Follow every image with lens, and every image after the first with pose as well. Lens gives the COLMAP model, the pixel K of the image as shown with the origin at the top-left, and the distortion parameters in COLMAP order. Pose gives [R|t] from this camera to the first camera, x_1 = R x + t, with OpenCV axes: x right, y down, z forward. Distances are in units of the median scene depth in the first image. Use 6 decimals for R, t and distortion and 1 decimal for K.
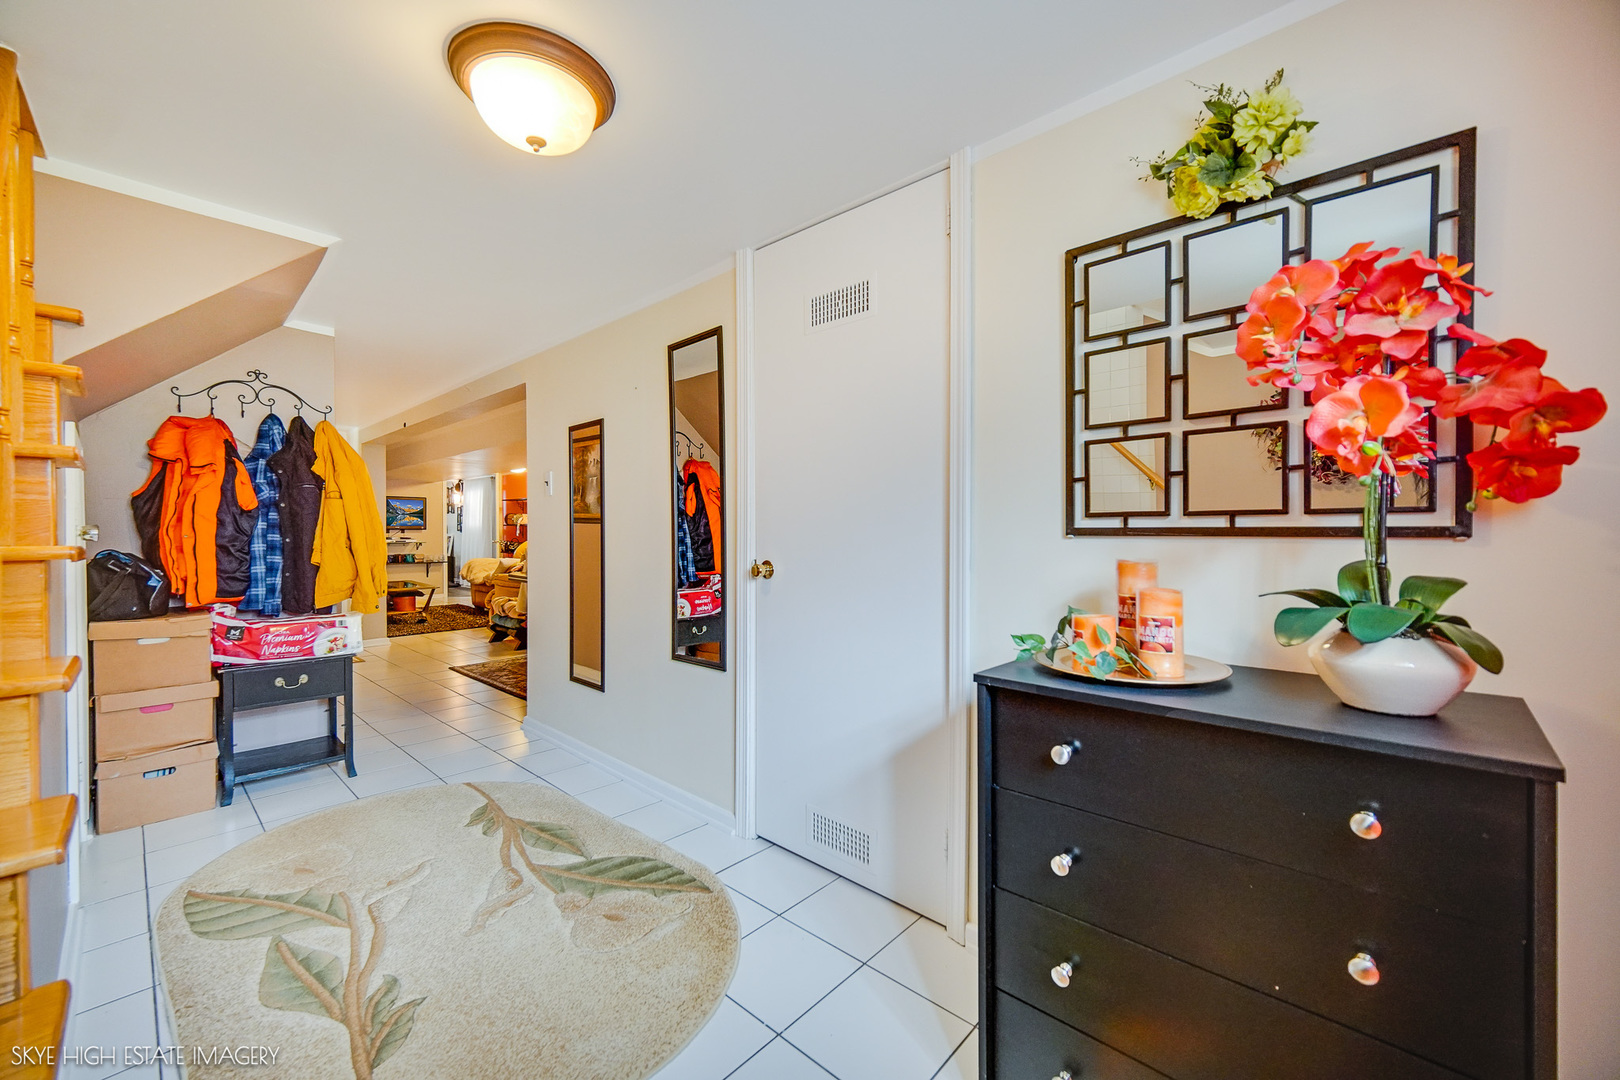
lens RADIAL K [[633.1, 0, 810.0], [0, 633.1, 540.0], [0, 0, 1]] dist [0.000493, -0.000075]
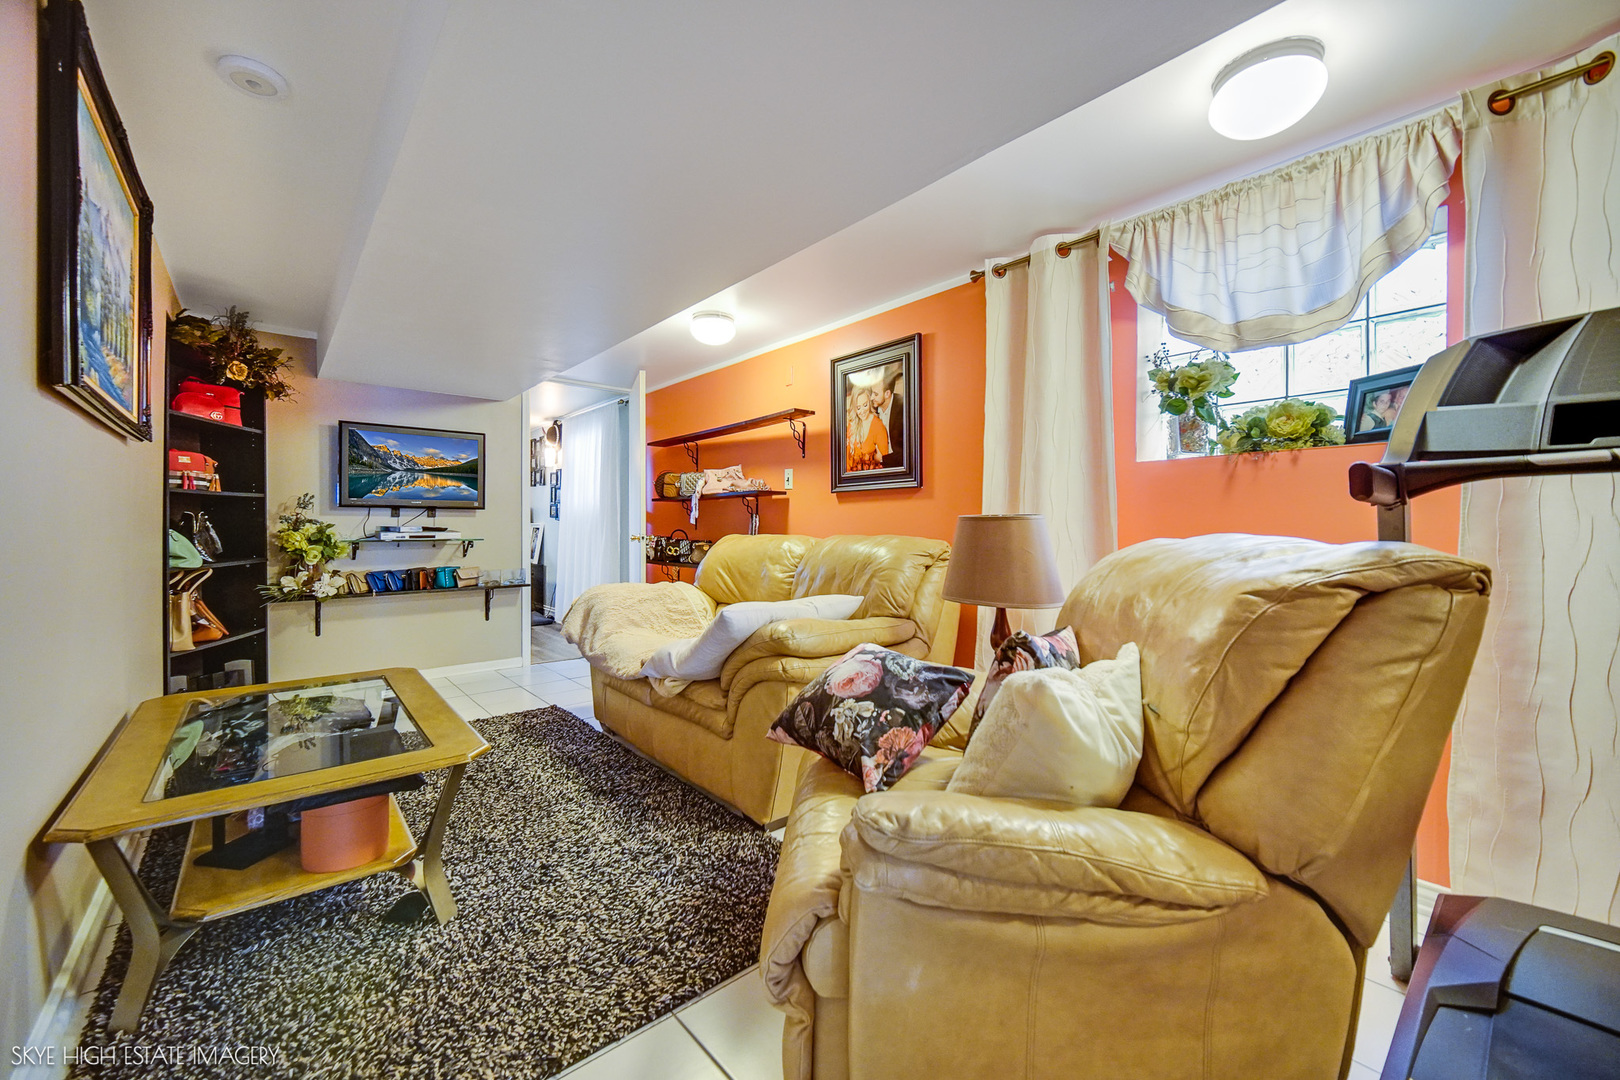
lens RADIAL K [[664.0, 0, 799.7], [0, 664.0, 530.3], [0, 0, 1]] dist [0.015859, 0.000059]
pose [[0.989815, 0.000402, -0.142358, -0.337283], [-0.001699, 0.999958, -0.008988, 0.001353], [0.142349, 0.009138, 0.989774, 0.594731]]
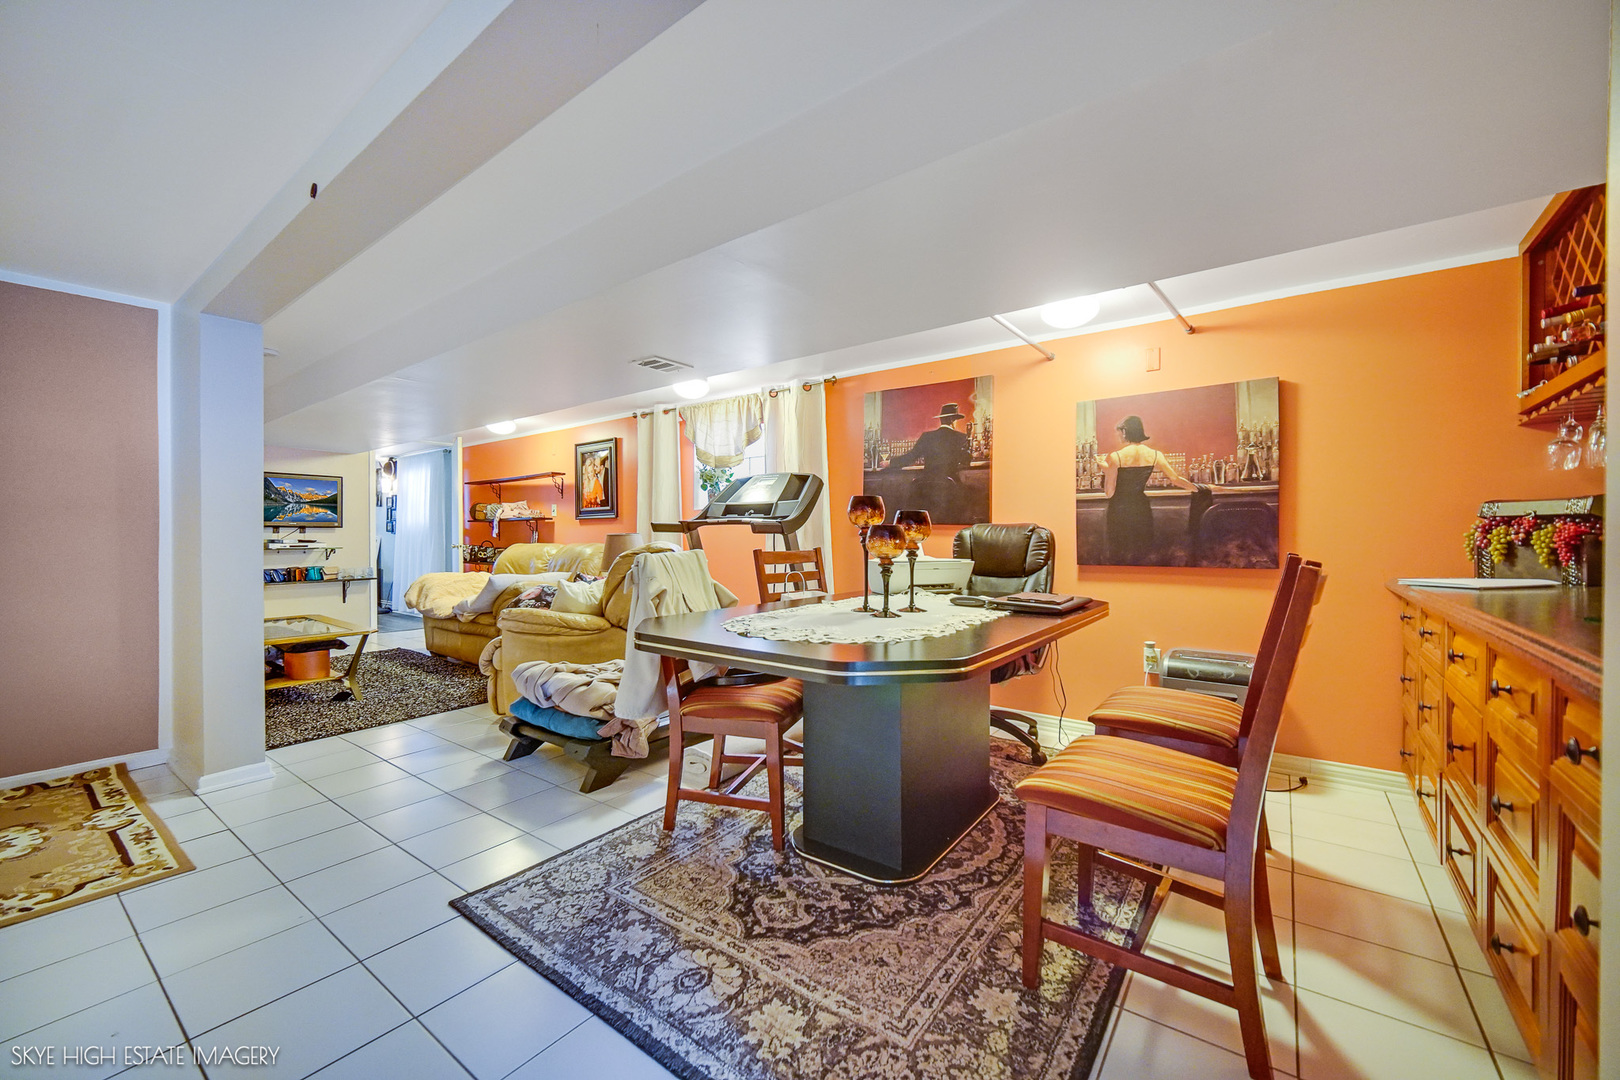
lens RADIAL K [[633.1, 0, 810.0], [0, 633.1, 540.0], [0, 0, 1]] dist [0.000493, -0.000075]
pose [[0.994402, -0.003550, 0.105605, -0.212560], [0.004542, 0.999948, -0.009151, 0.003880], [-0.105567, 0.009580, 0.994366, 0.328122]]
